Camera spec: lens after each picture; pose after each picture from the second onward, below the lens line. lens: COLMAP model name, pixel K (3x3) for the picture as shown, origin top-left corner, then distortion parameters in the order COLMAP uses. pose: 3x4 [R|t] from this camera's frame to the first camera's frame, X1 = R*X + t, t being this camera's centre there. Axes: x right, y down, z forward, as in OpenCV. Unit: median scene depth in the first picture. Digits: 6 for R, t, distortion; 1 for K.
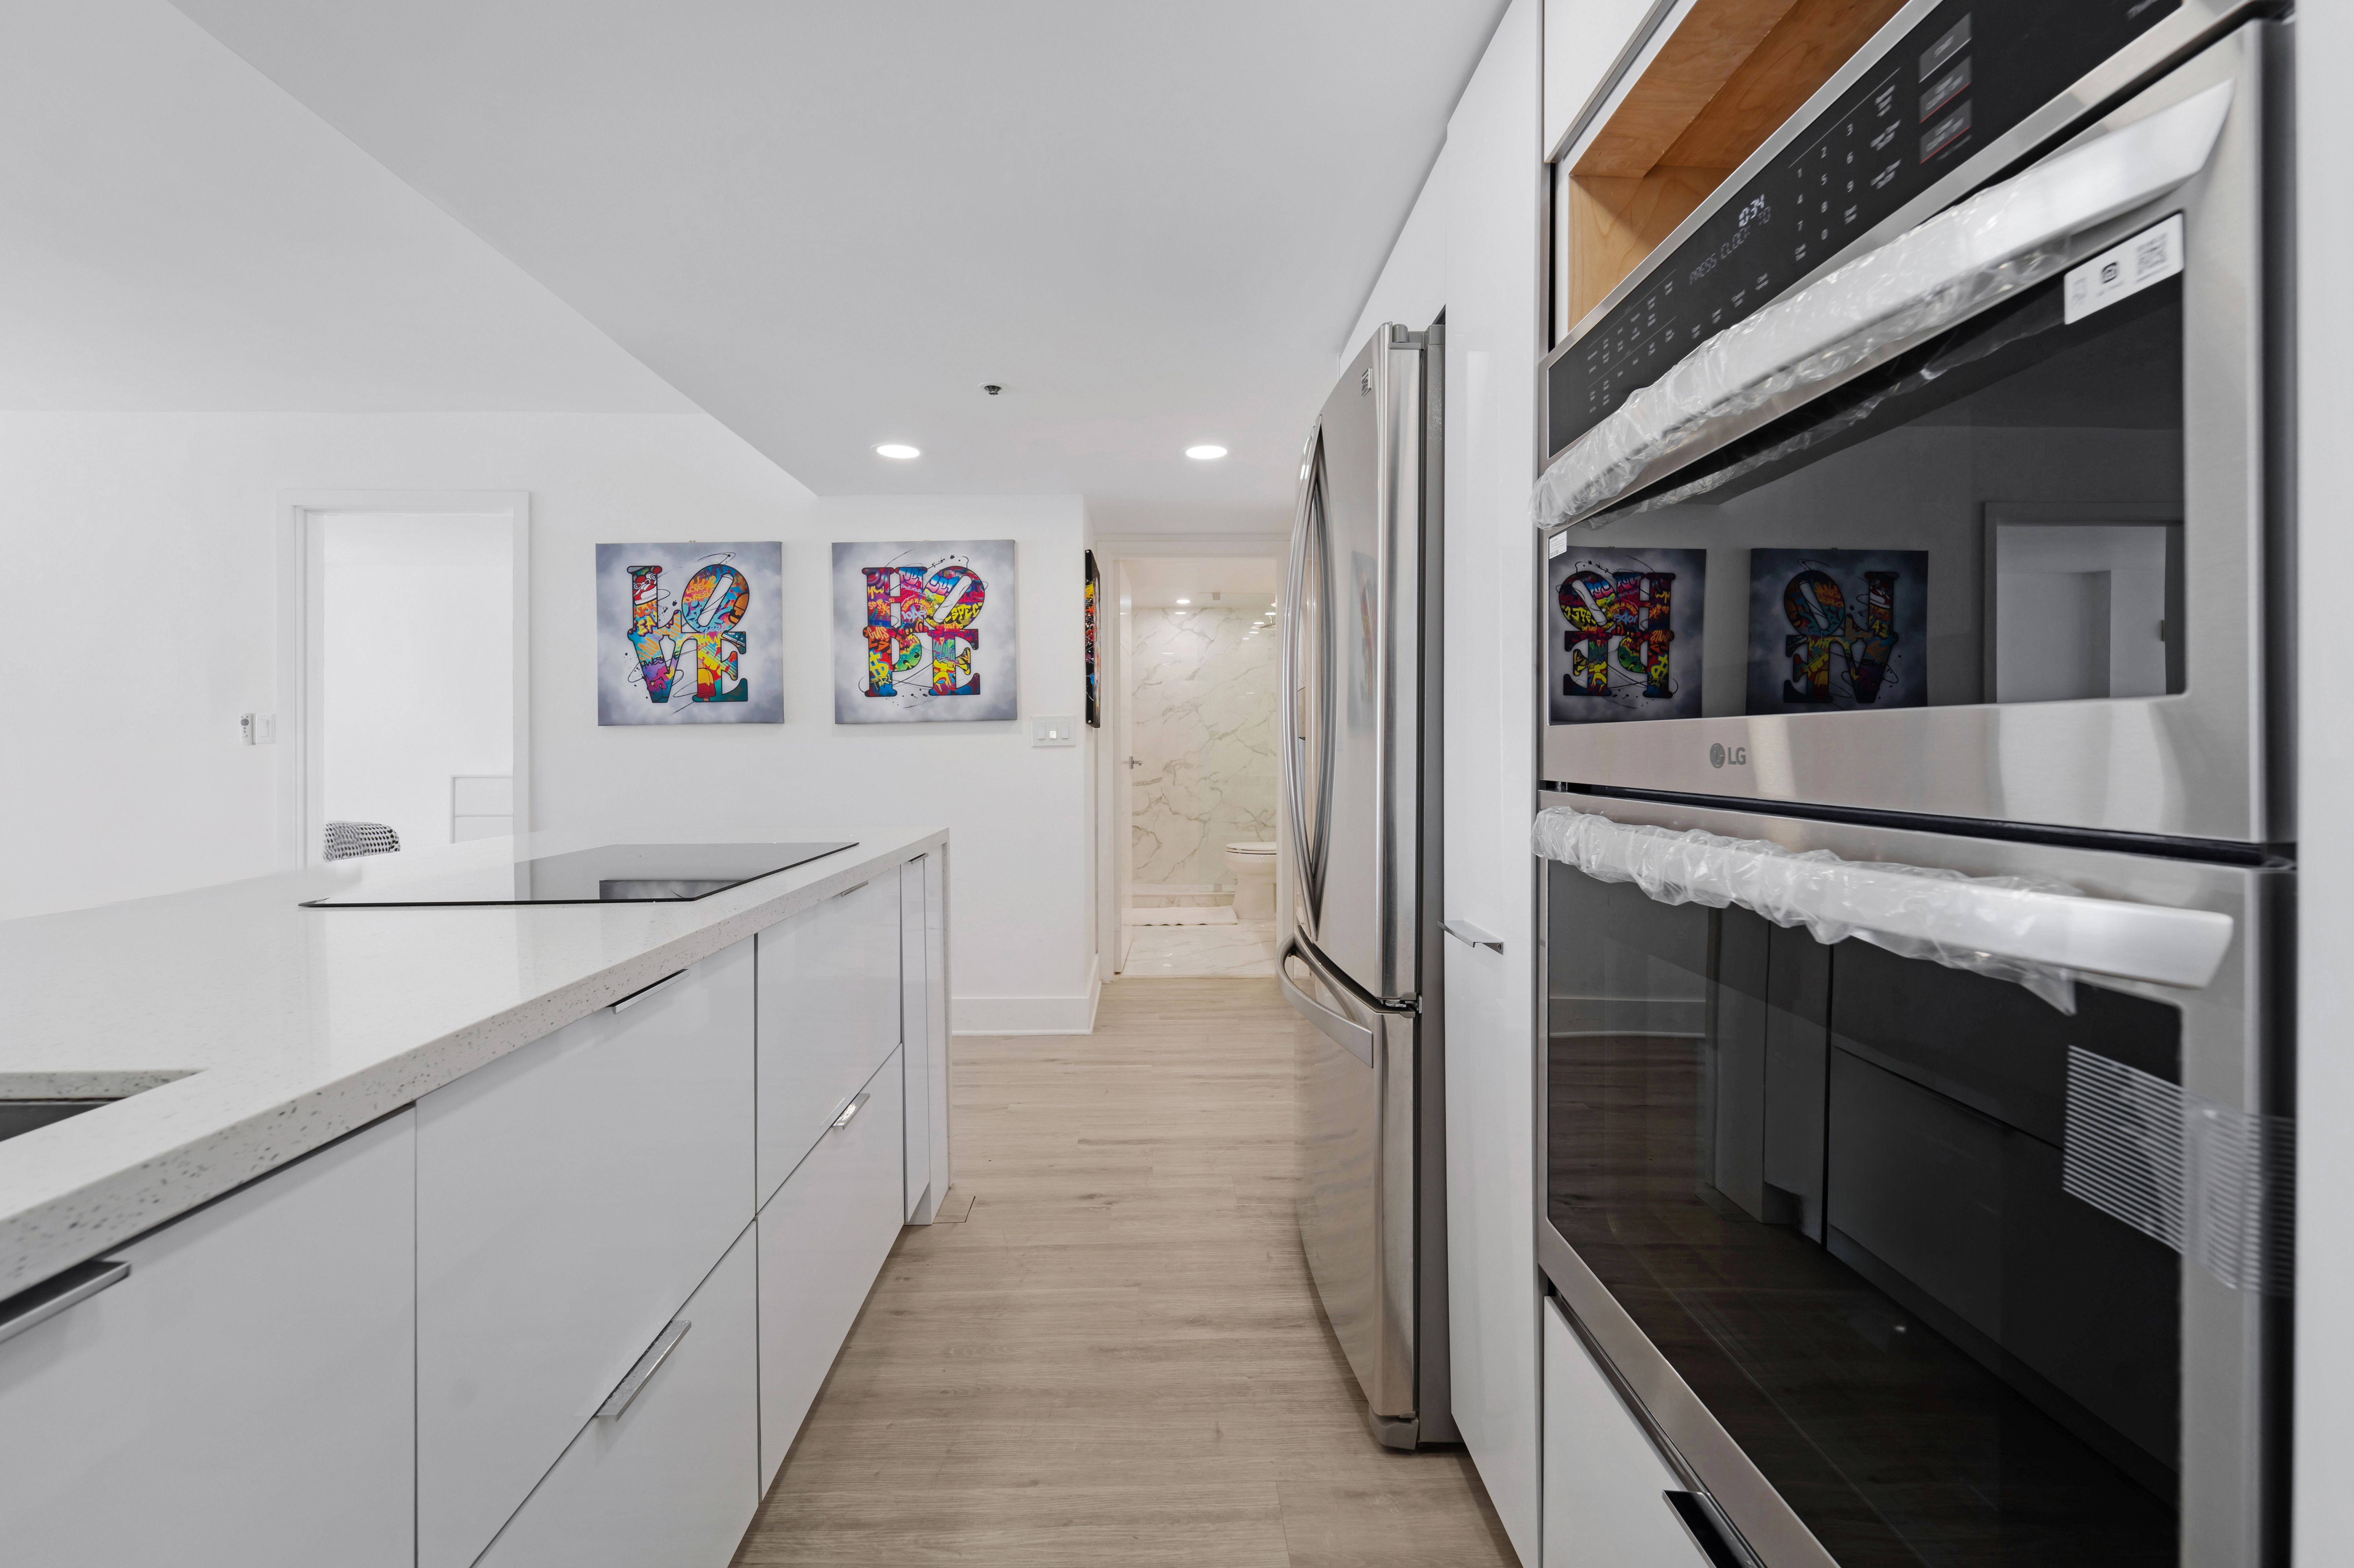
lens RADIAL K [[964.1, 0, 1173.2], [0, 964.1, 729.4], [0, 0, 1]] dist [-0.001414, 0.000578]
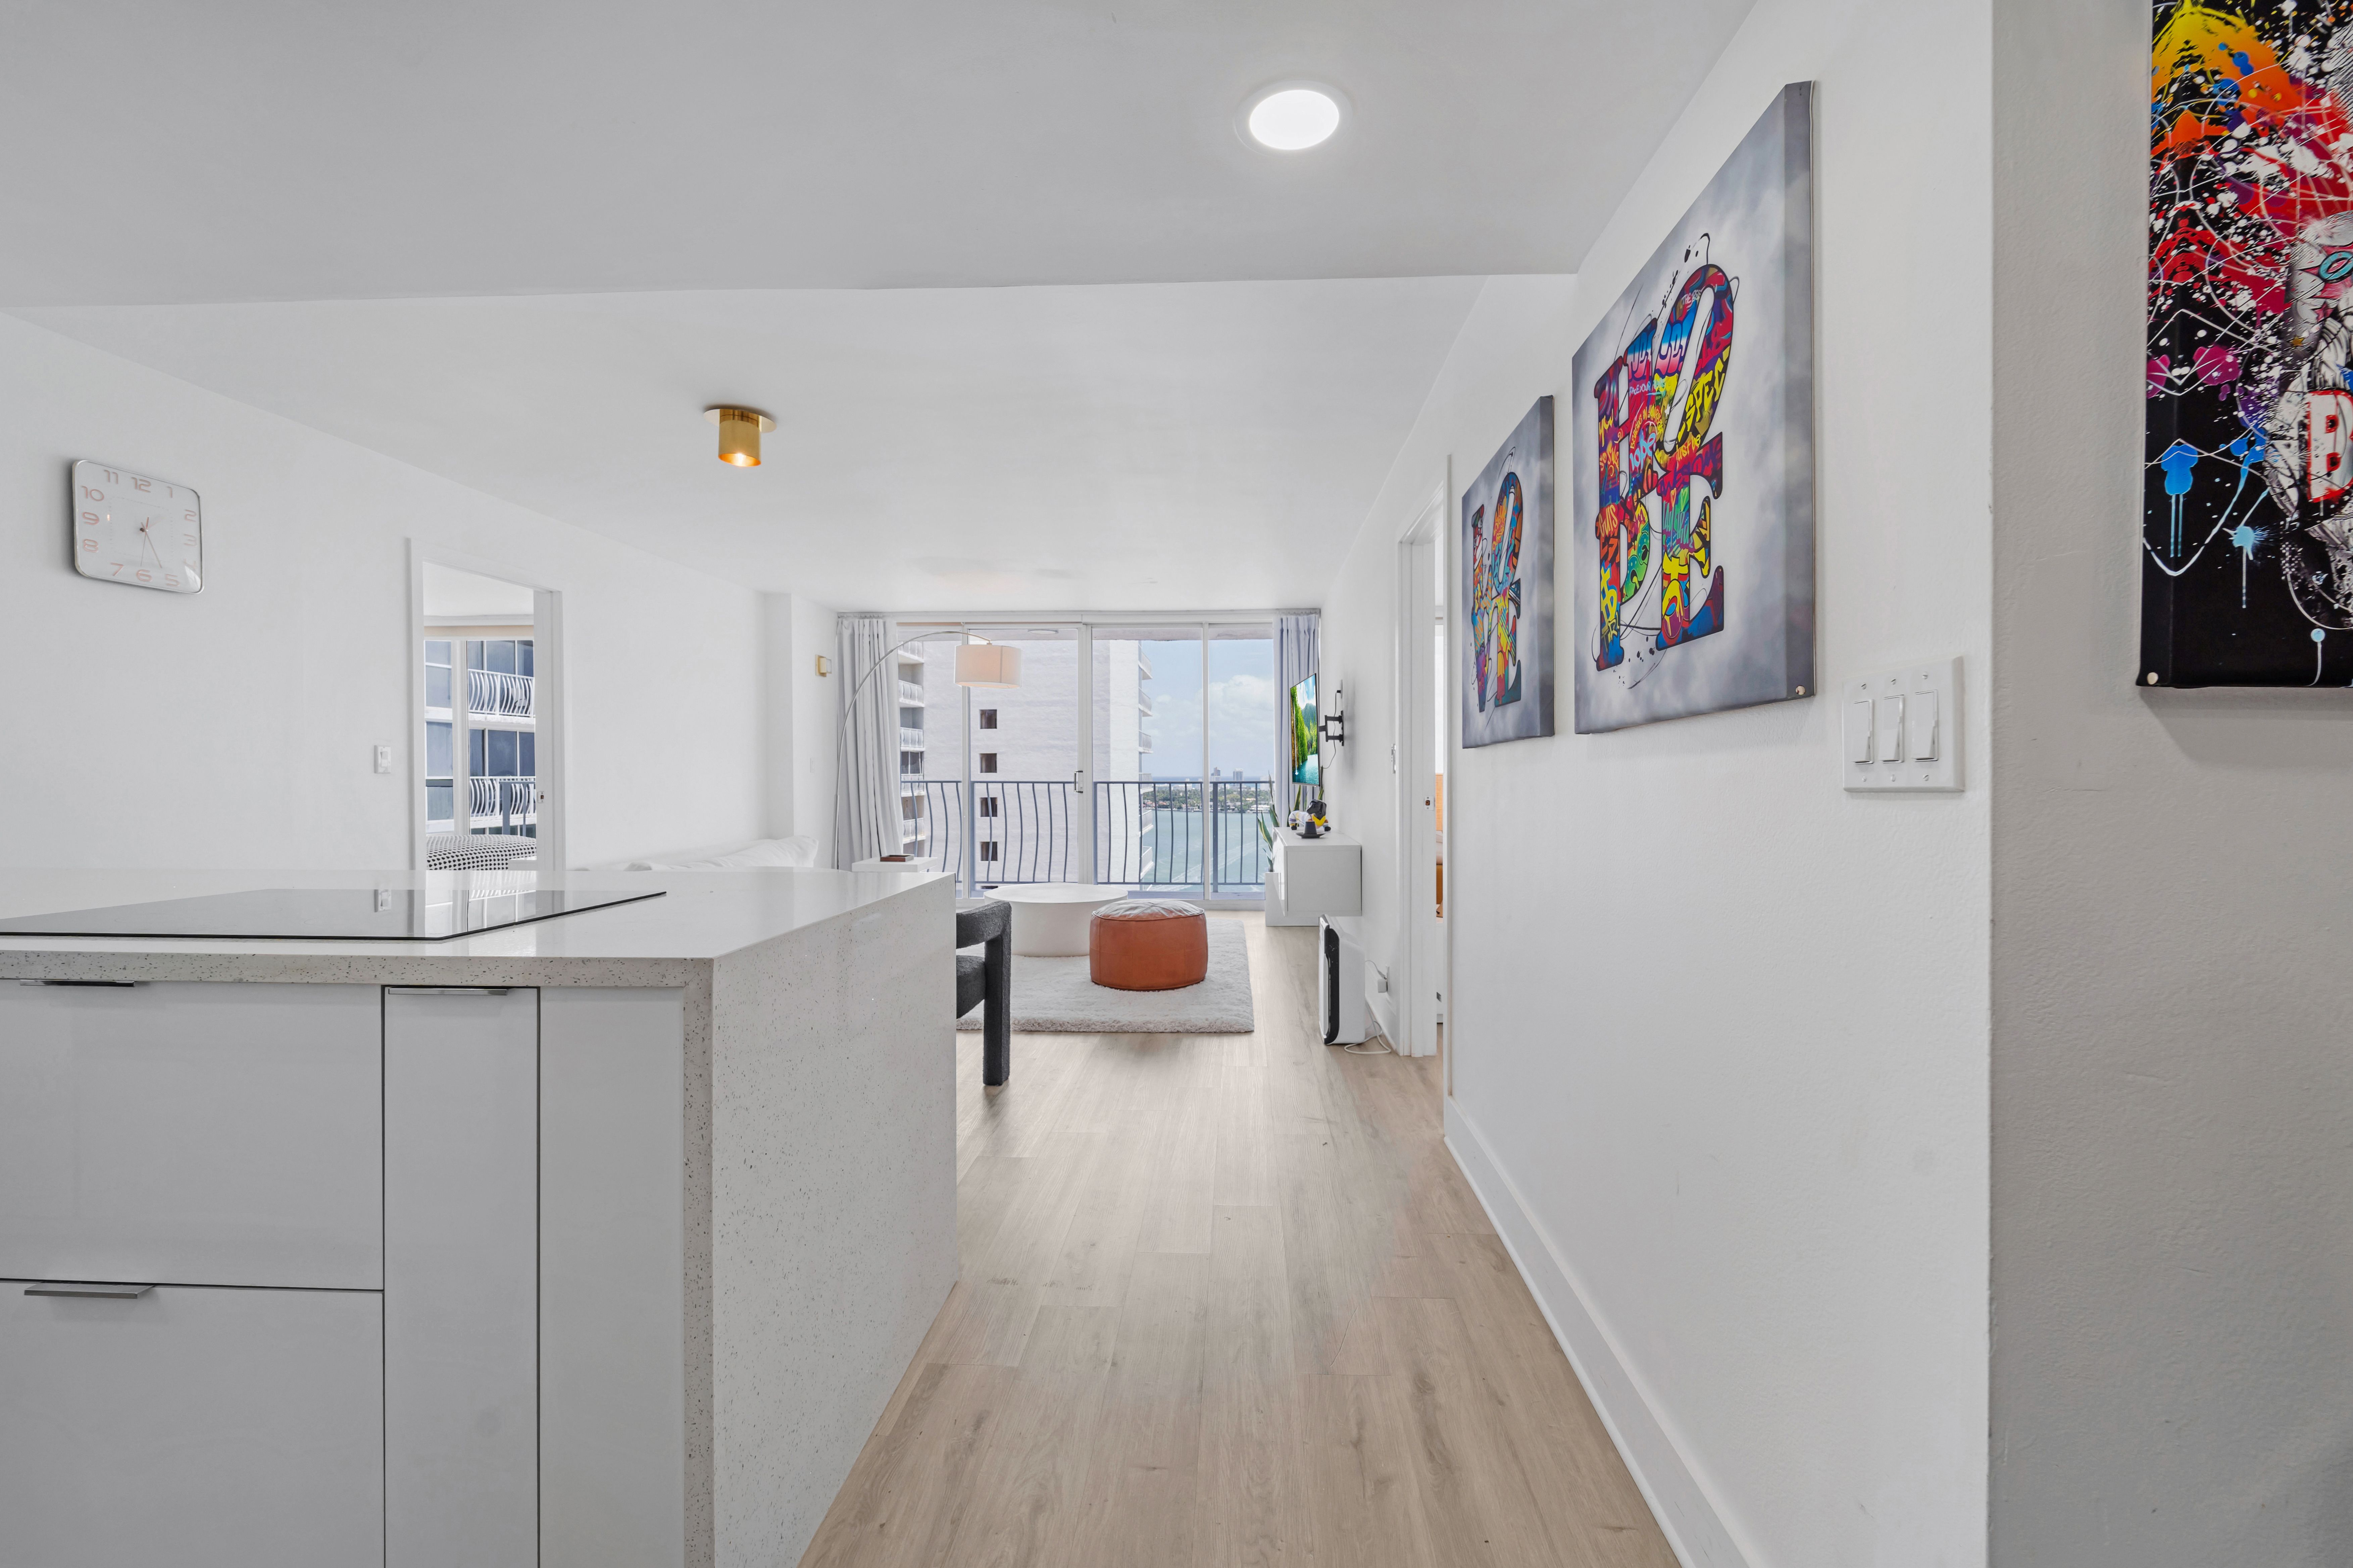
lens RADIAL K [[963.6, 0, 1181.7], [0, 963.6, 773.0], [0, 0, 1]] dist [-0.001414, 0.000578]
pose [[-0.082156, 0.006312, -0.996599, 0.142314], [0.015539, 0.999867, 0.005052, 0.007848], [0.996498, -0.015071, -0.082243, 0.850174]]
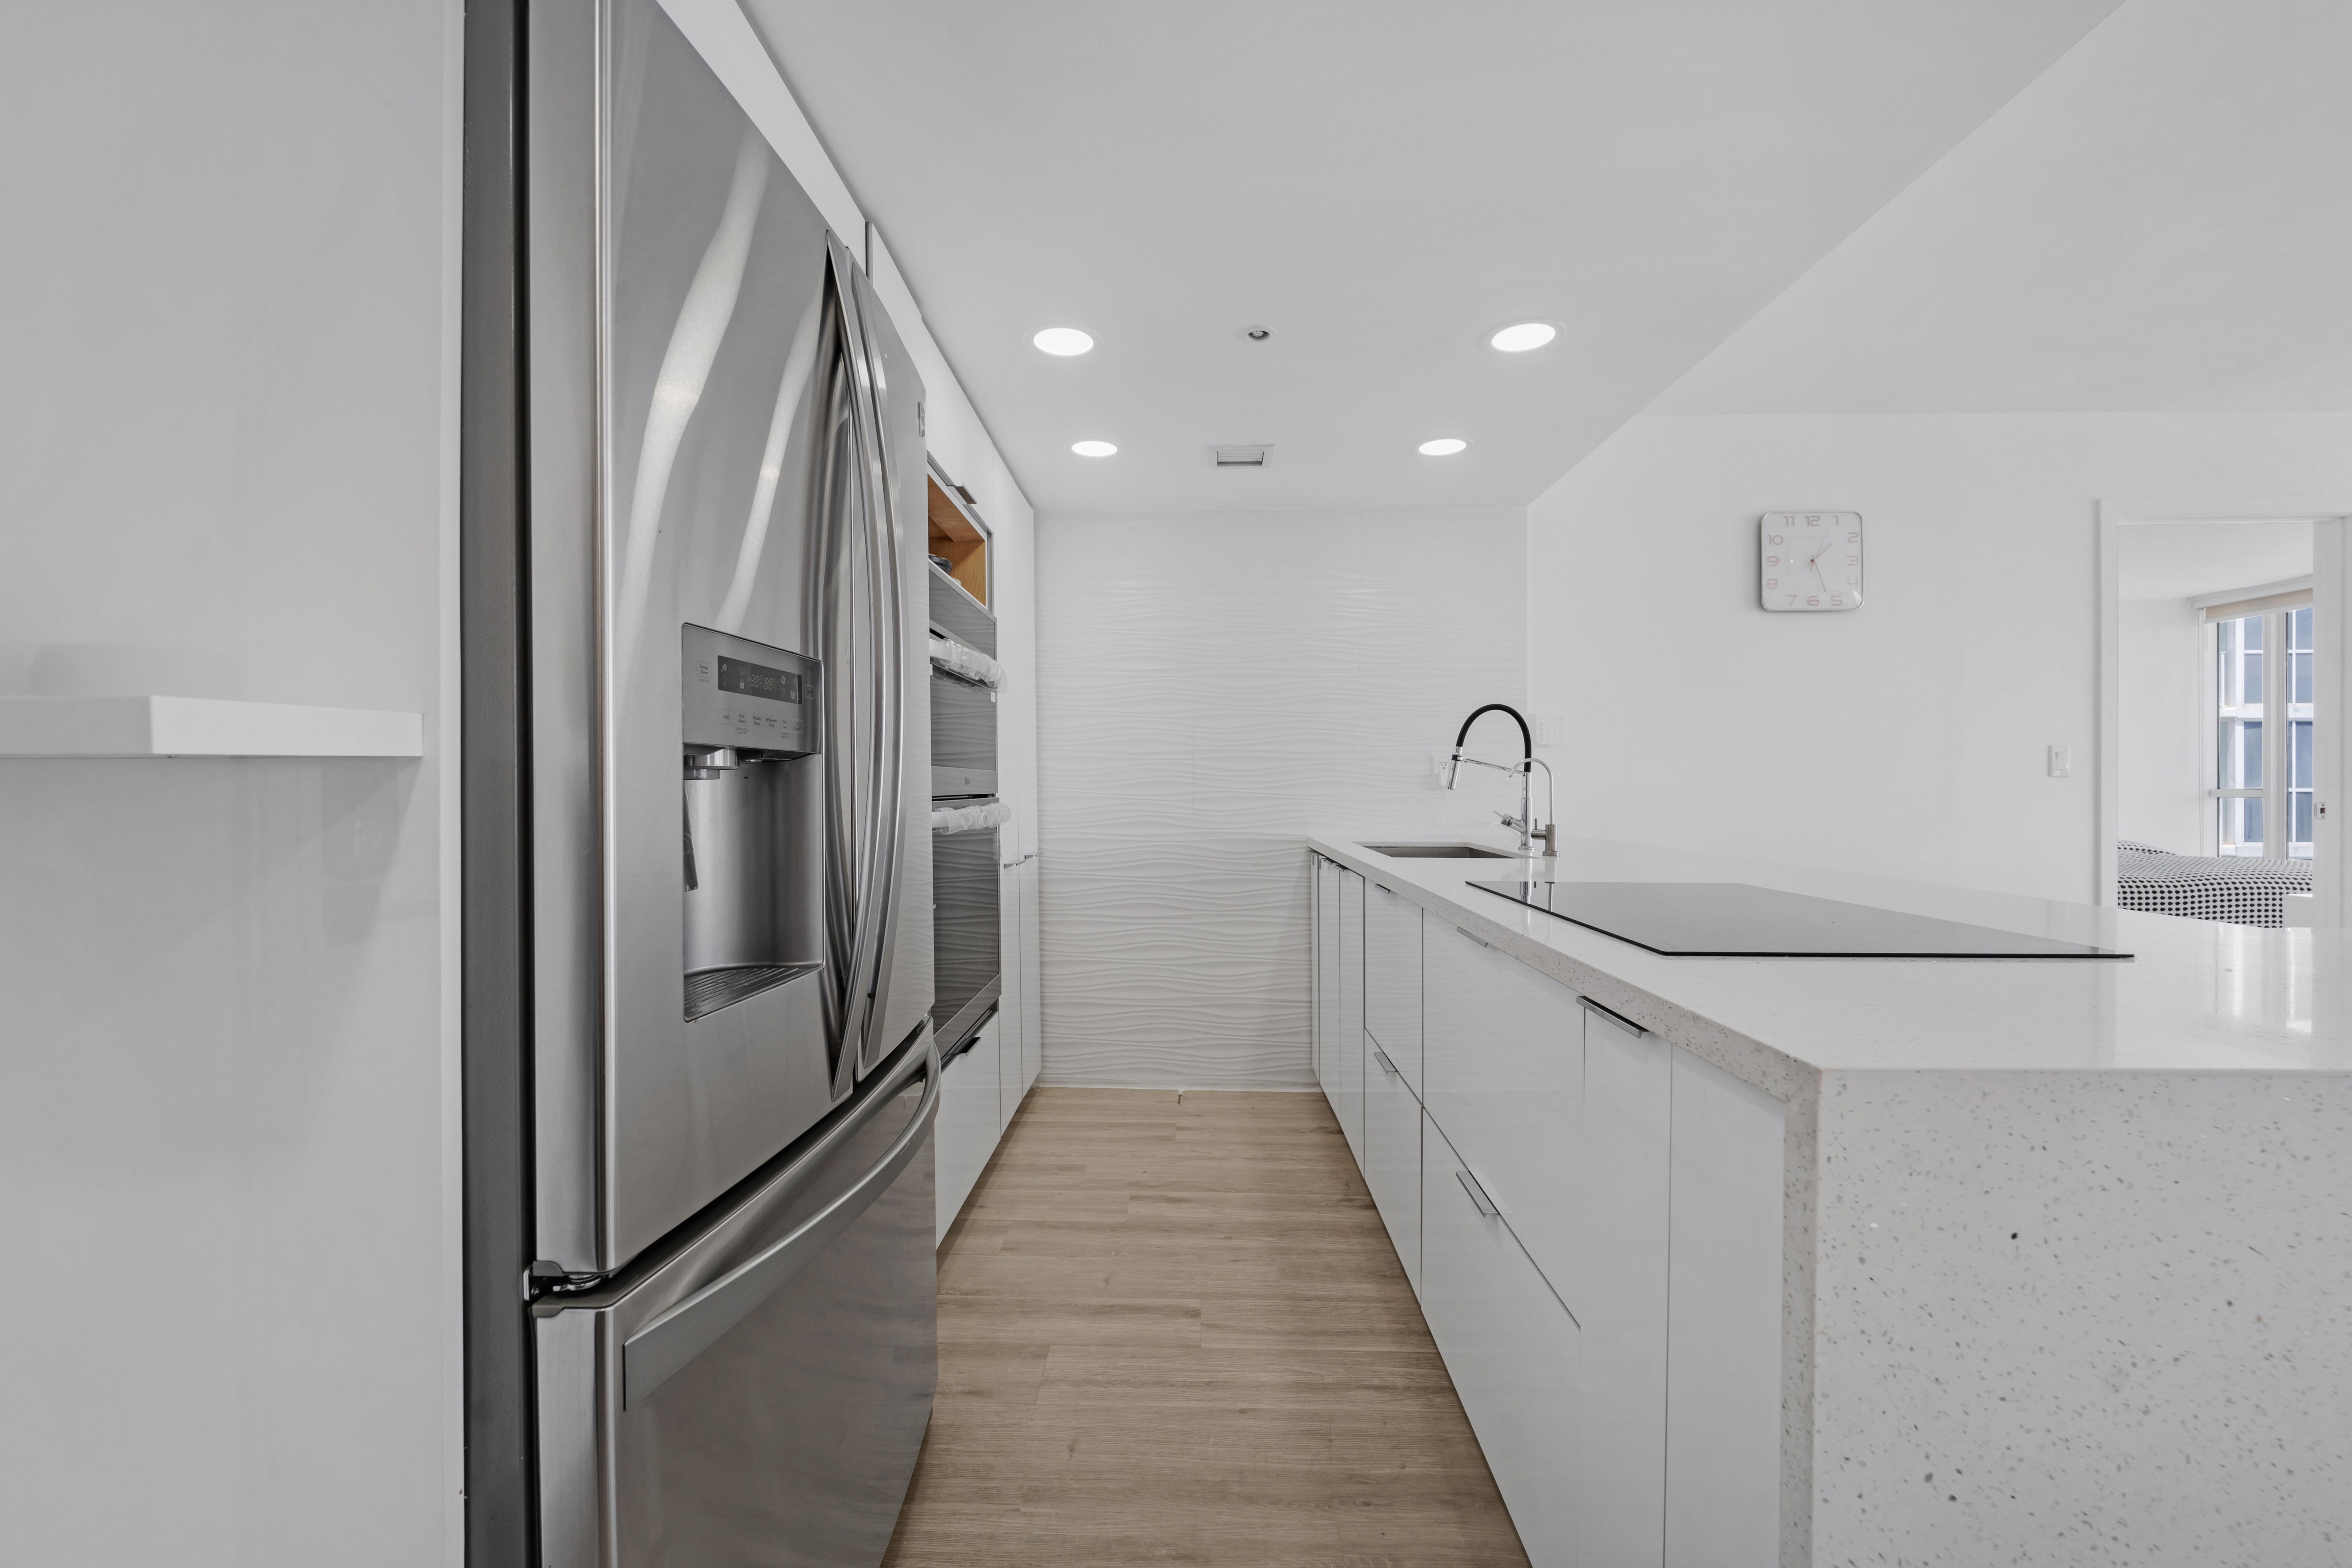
lens RADIAL K [[963.3, 0, 1161.8], [0, 963.3, 780.9], [0, 0, 1]] dist [-0.001414, 0.000578]
pose [[-0.998380, 0.003595, 0.056776, -0.045703], [0.002543, 0.999824, -0.018590, 0.017881], [-0.056833, -0.018416, -0.998214, 0.854147]]
